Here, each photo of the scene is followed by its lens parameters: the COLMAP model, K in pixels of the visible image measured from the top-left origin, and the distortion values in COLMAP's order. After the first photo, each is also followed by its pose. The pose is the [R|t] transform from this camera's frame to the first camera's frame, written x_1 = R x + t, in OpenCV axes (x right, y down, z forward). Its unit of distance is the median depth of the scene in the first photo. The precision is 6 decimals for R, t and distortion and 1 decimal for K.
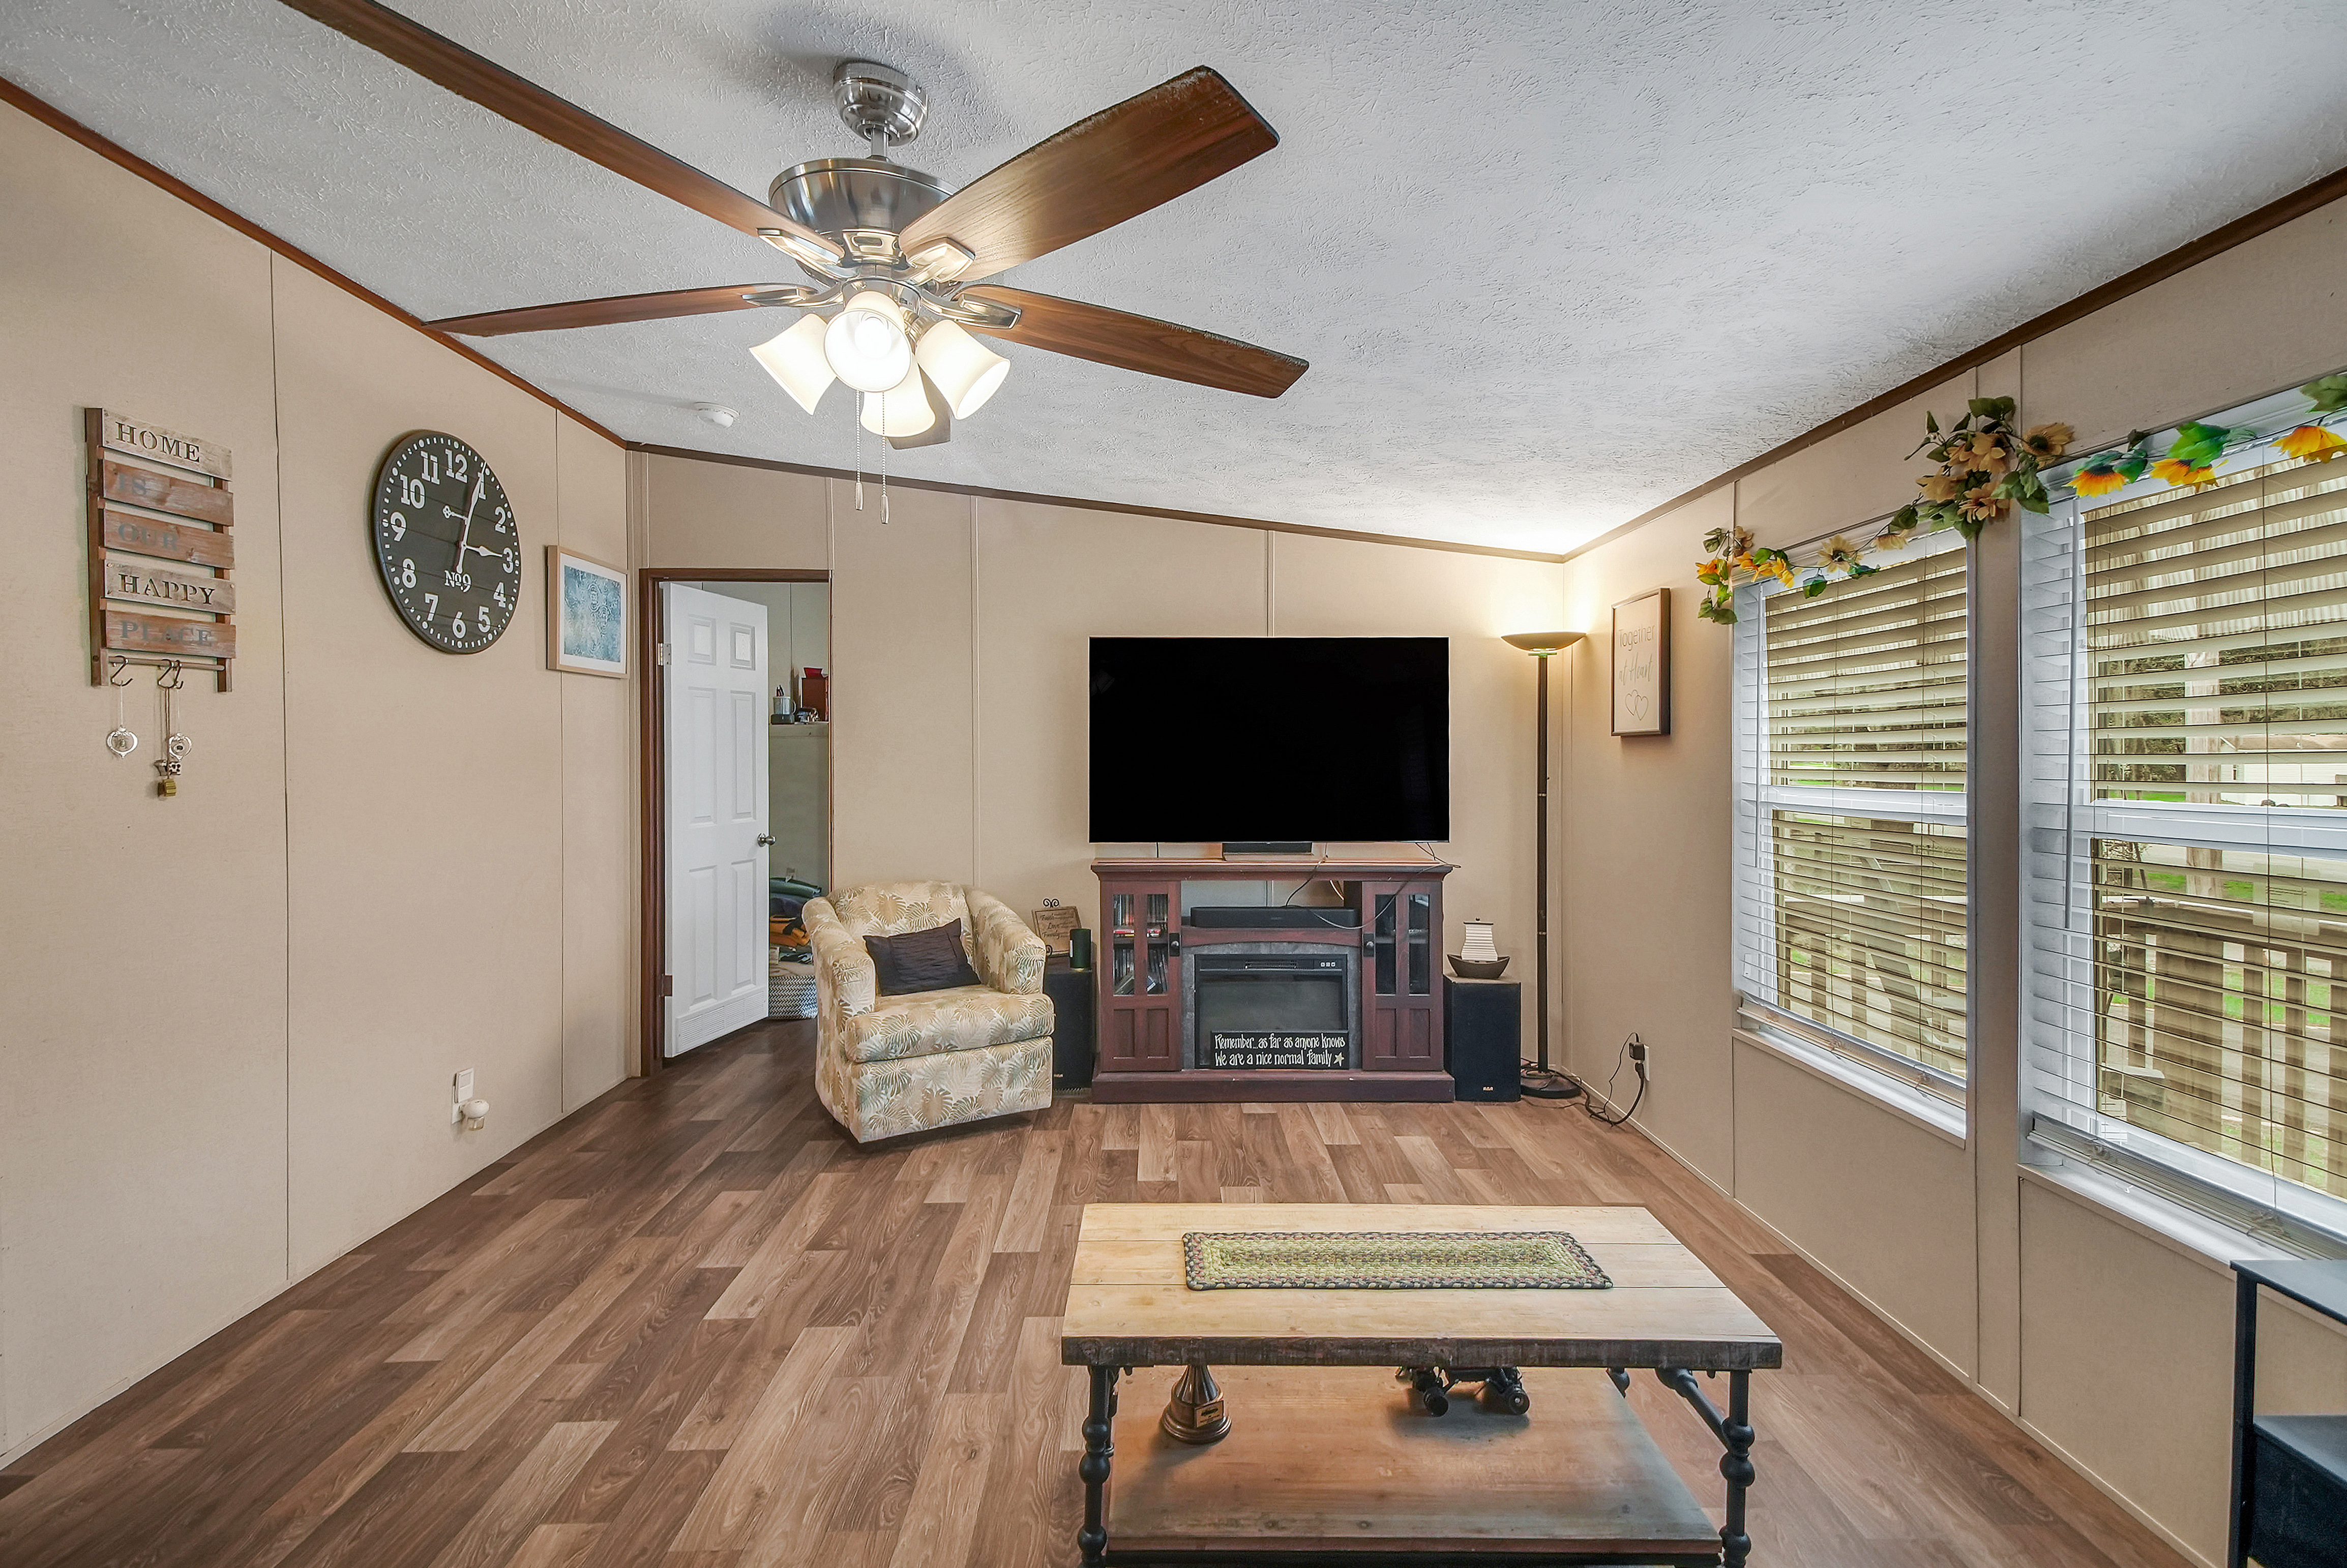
lens RADIAL K [[1066.7, 0, 1170.1], [0, 1066.7, 765.5], [0, 0, 1]] dist [0.056084, -0.027656]
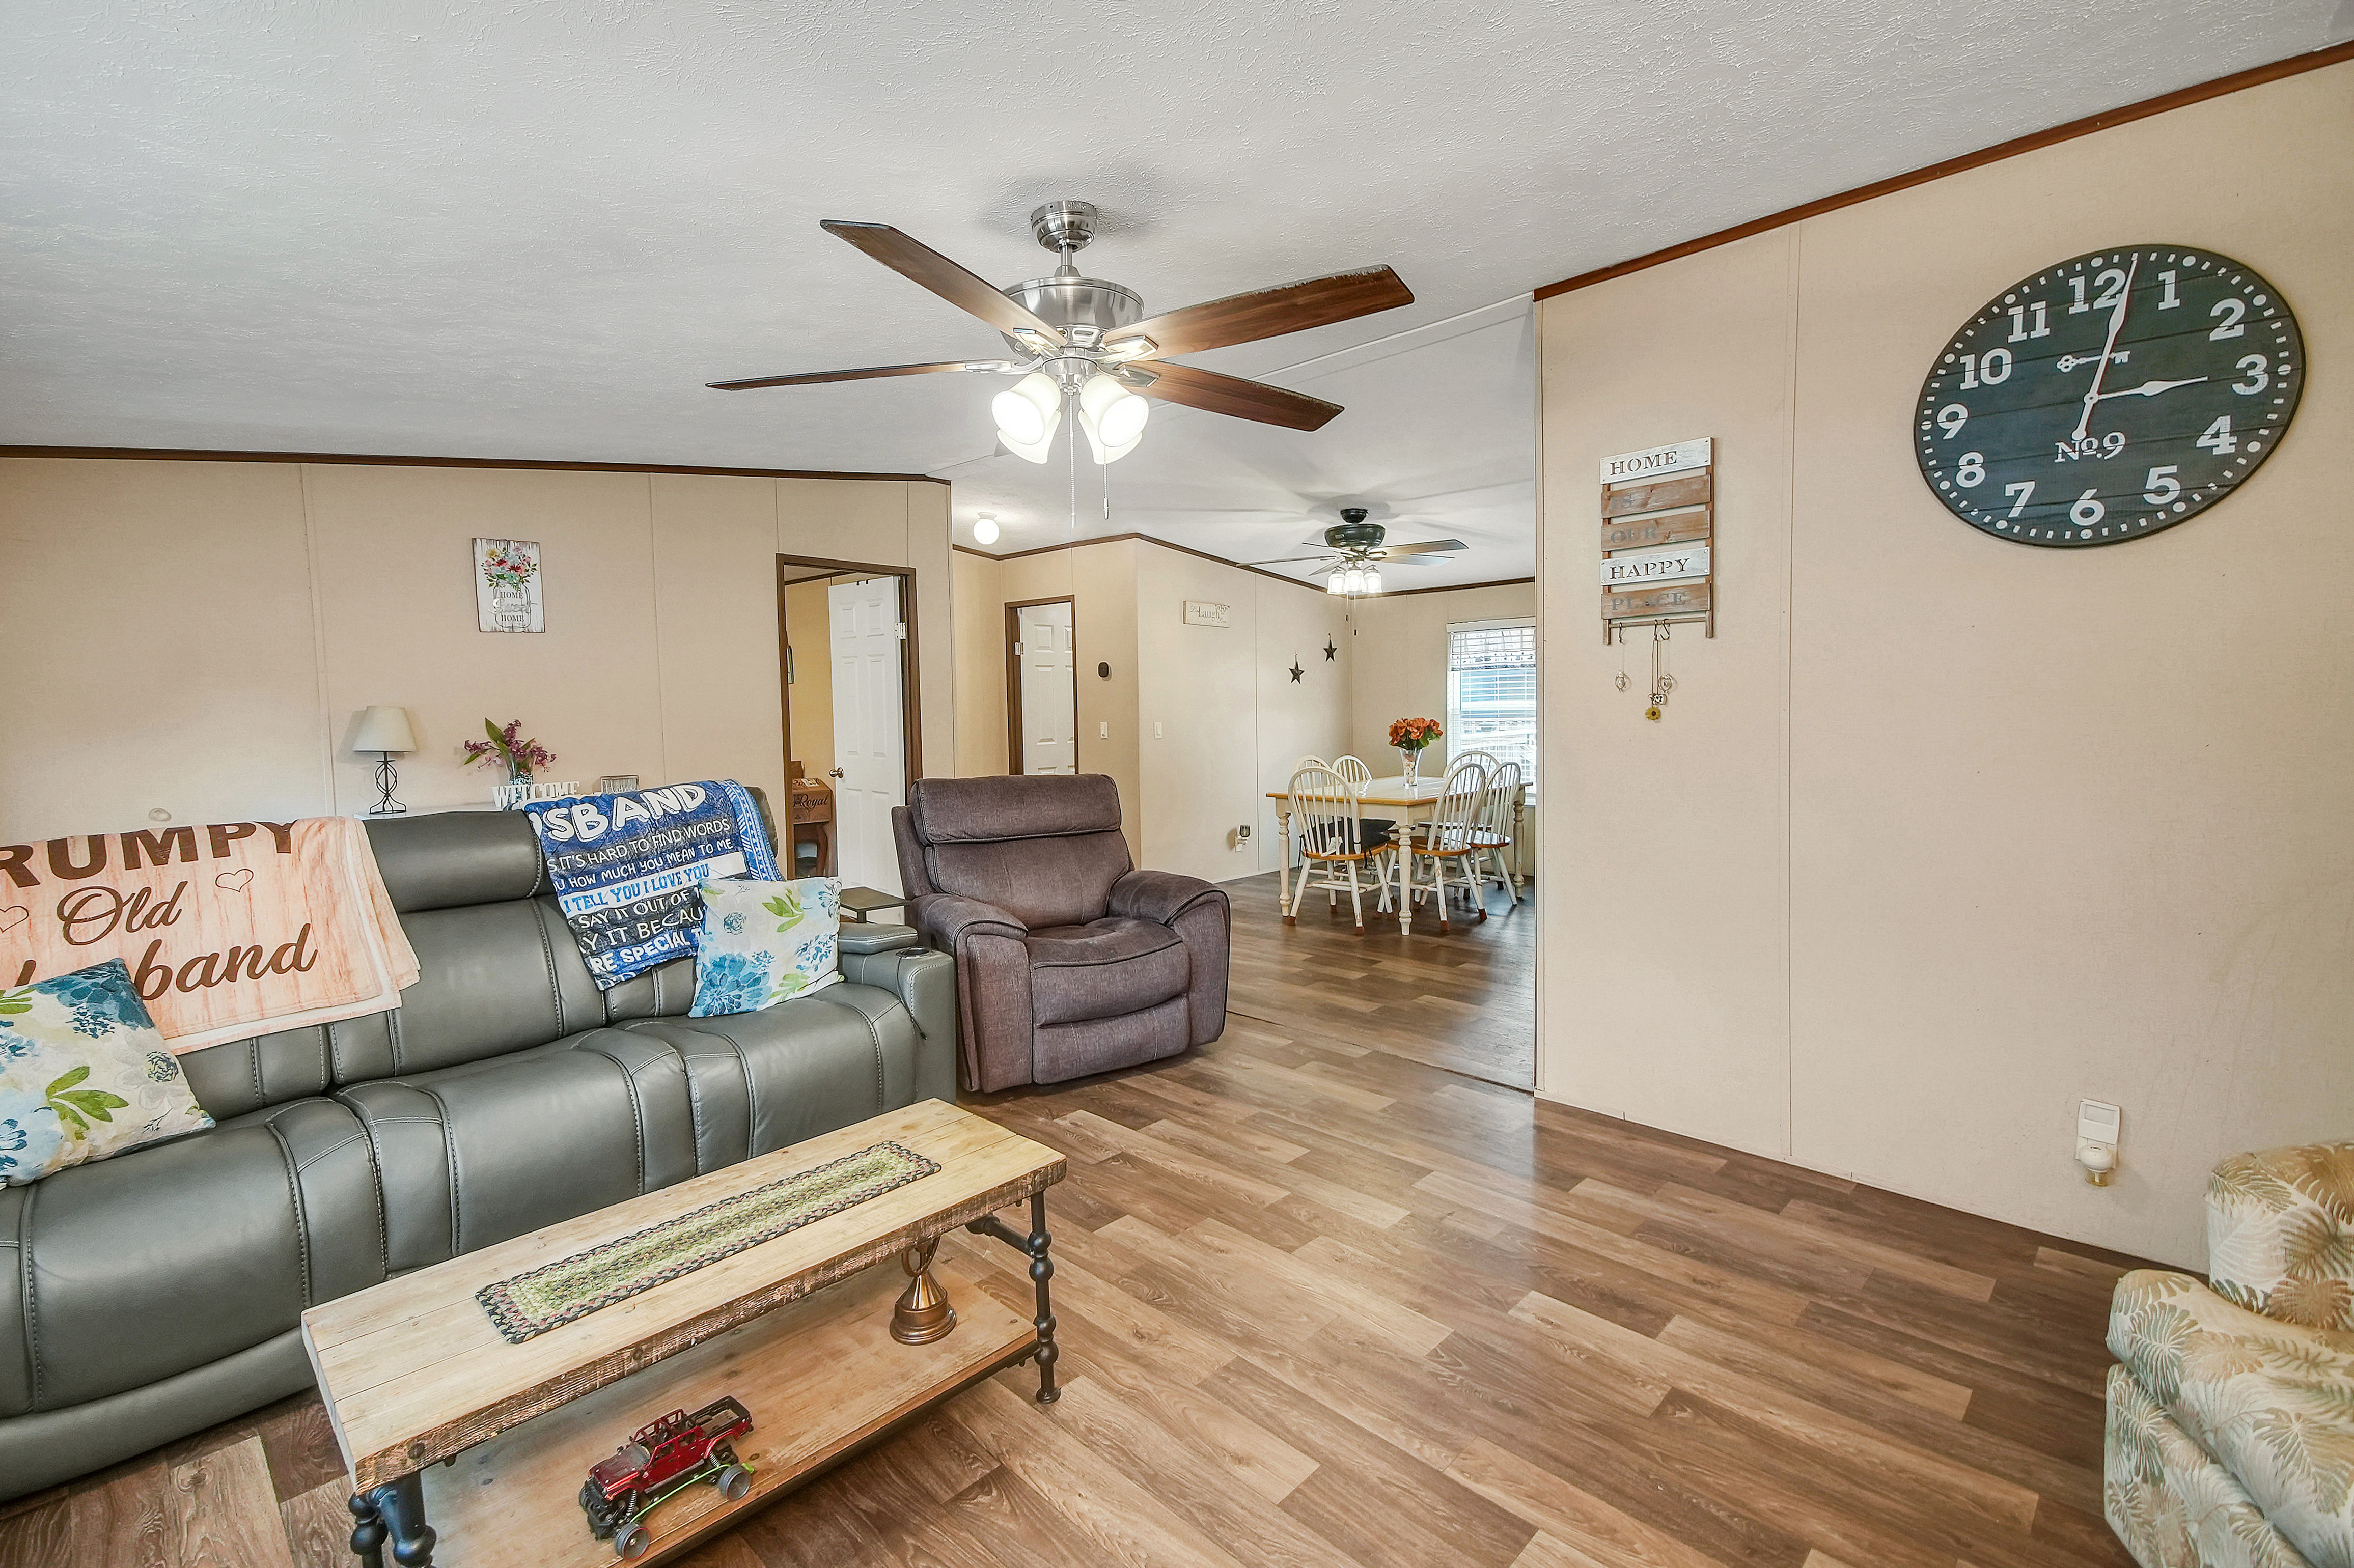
lens RADIAL K [[1063.6, 0, 1163.4], [0, 1063.6, 761.1], [0, 0, 1]] dist [0.001723, -0.000466]
pose [[-0.719319, 0.056118, -0.692409, 0.288956], [0.012420, 0.997611, 0.067951, -0.011865], [0.694568, 0.040279, -0.718298, 0.987535]]
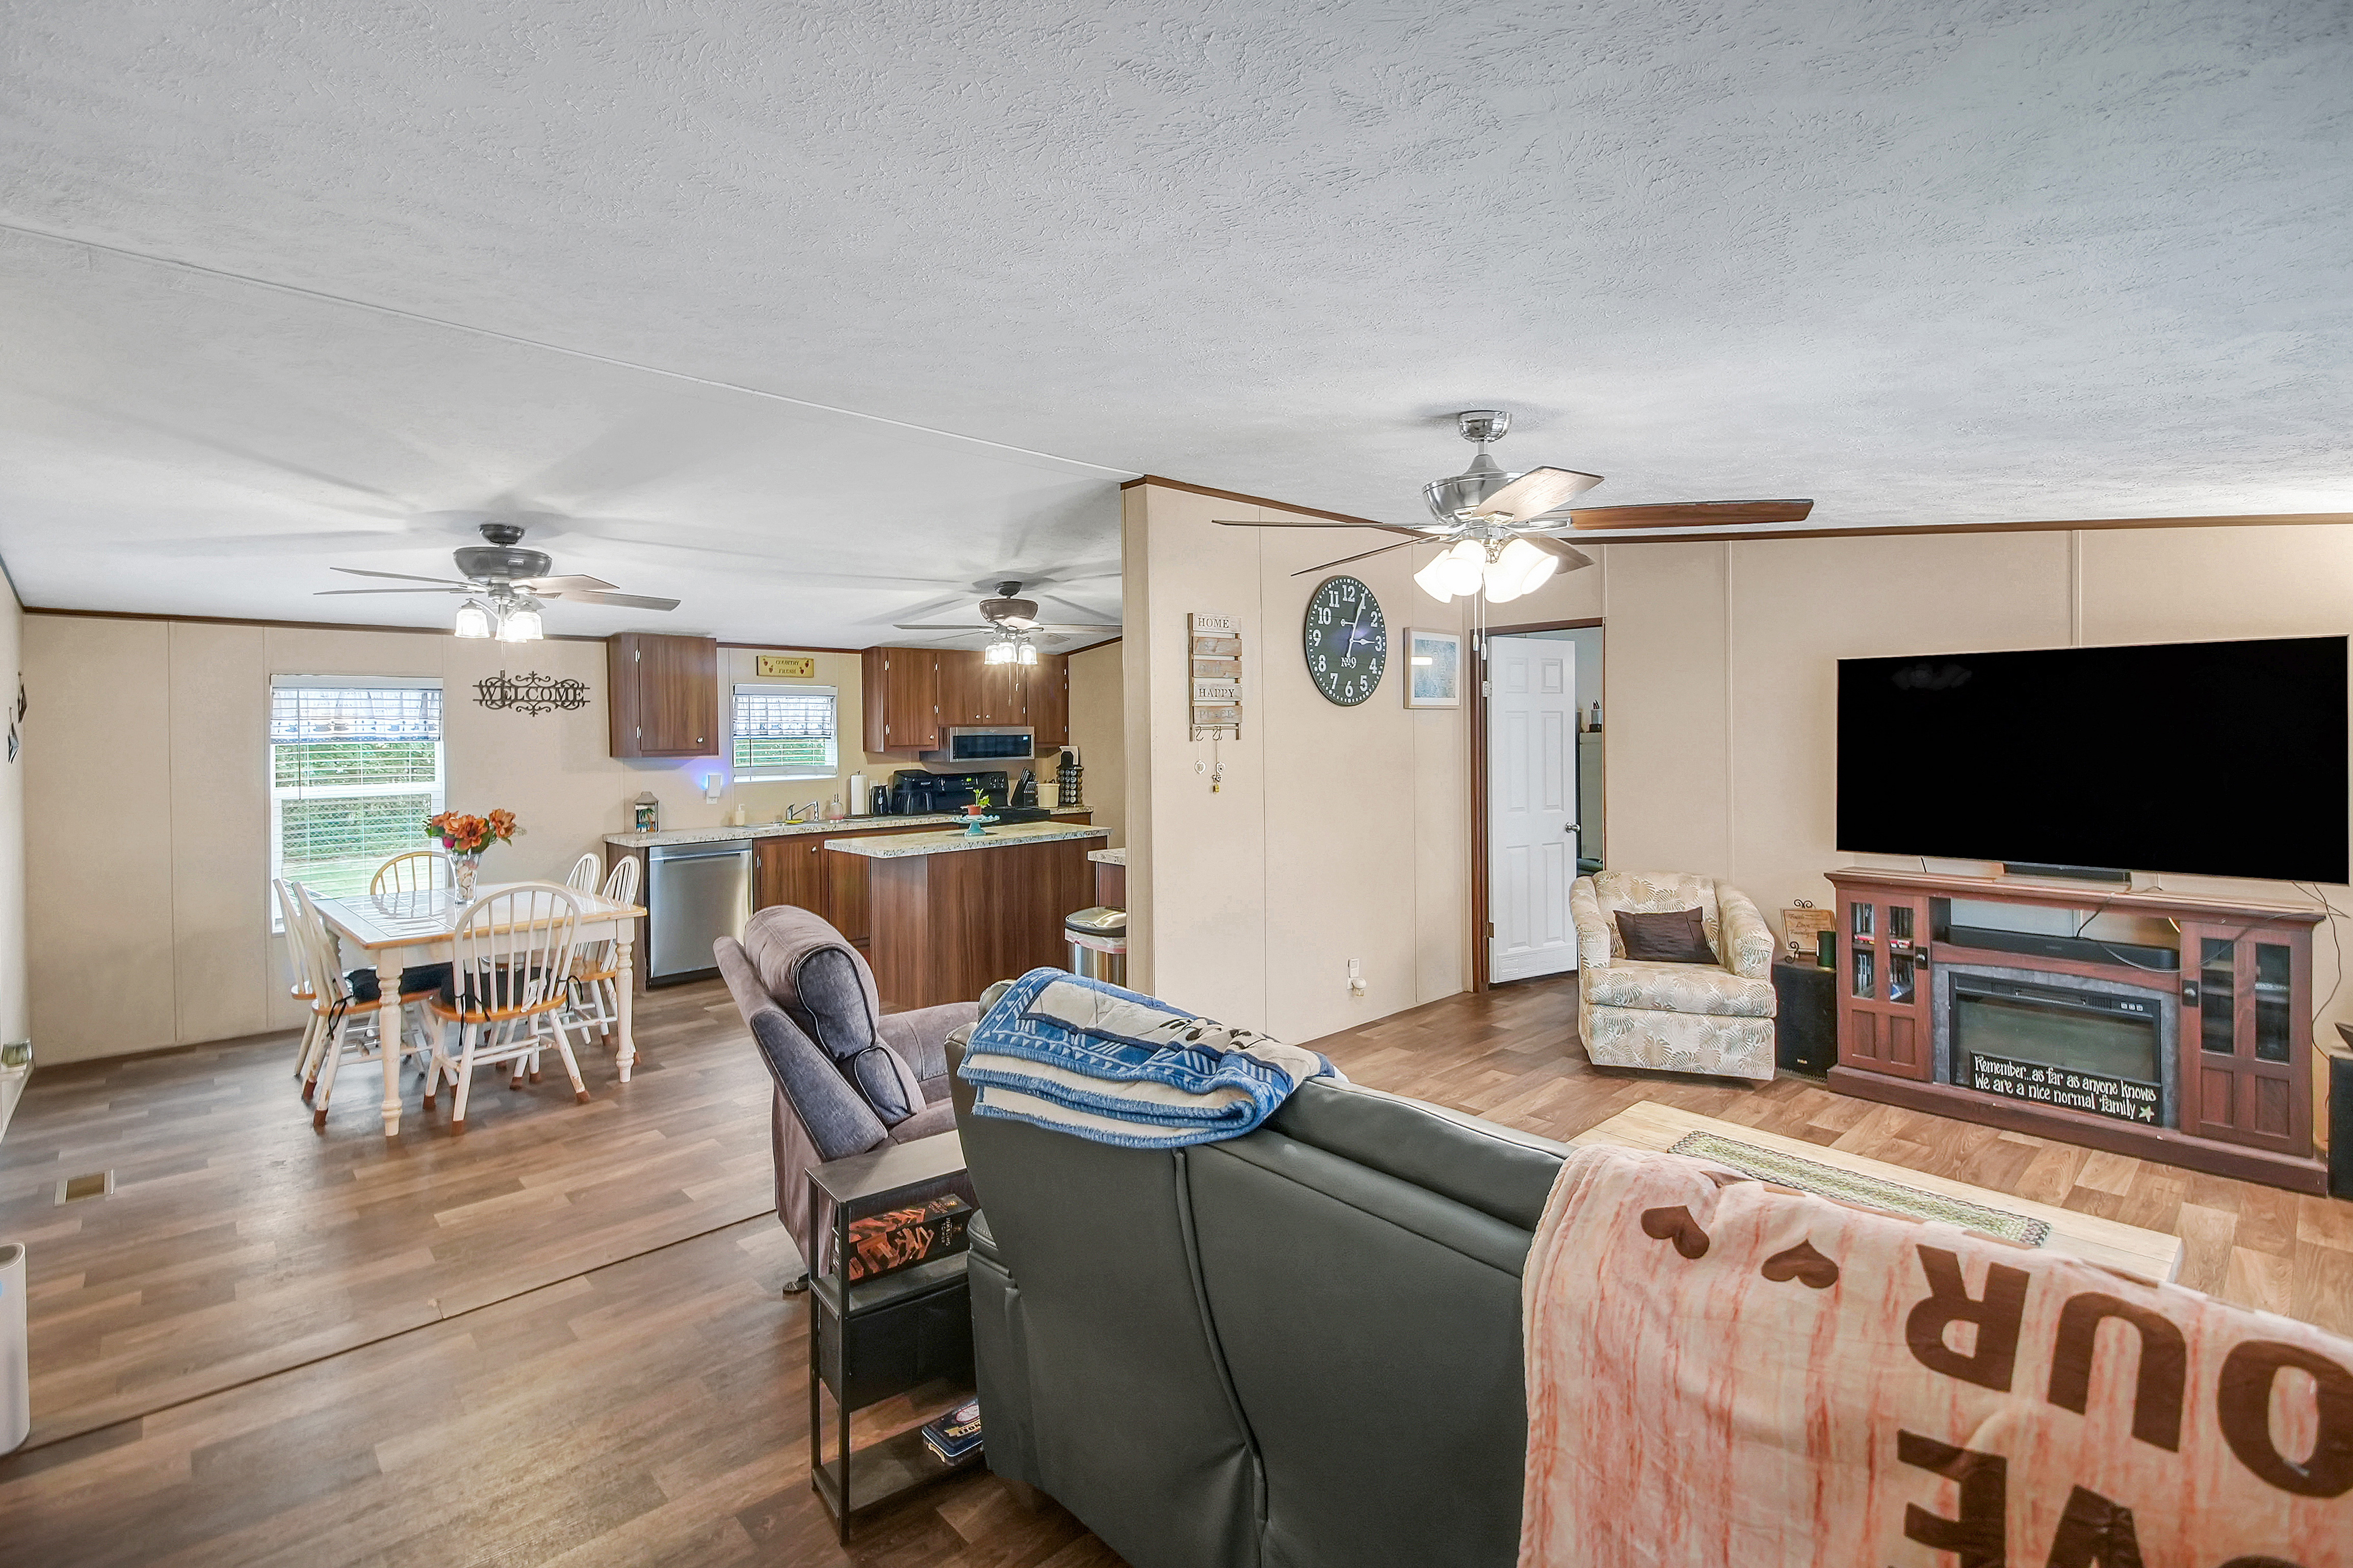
lens RADIAL K [[1058.4, 0, 1179.7], [0, 1058.4, 739.2], [0, 0, 1]] dist [0.060033, -0.028773]
pose [[0.678542, 0.000608, -0.734561, 0.324662], [-0.001612, 0.999998, -0.000661, -0.045839], [0.734560, 0.001633, 0.678542, -0.260115]]
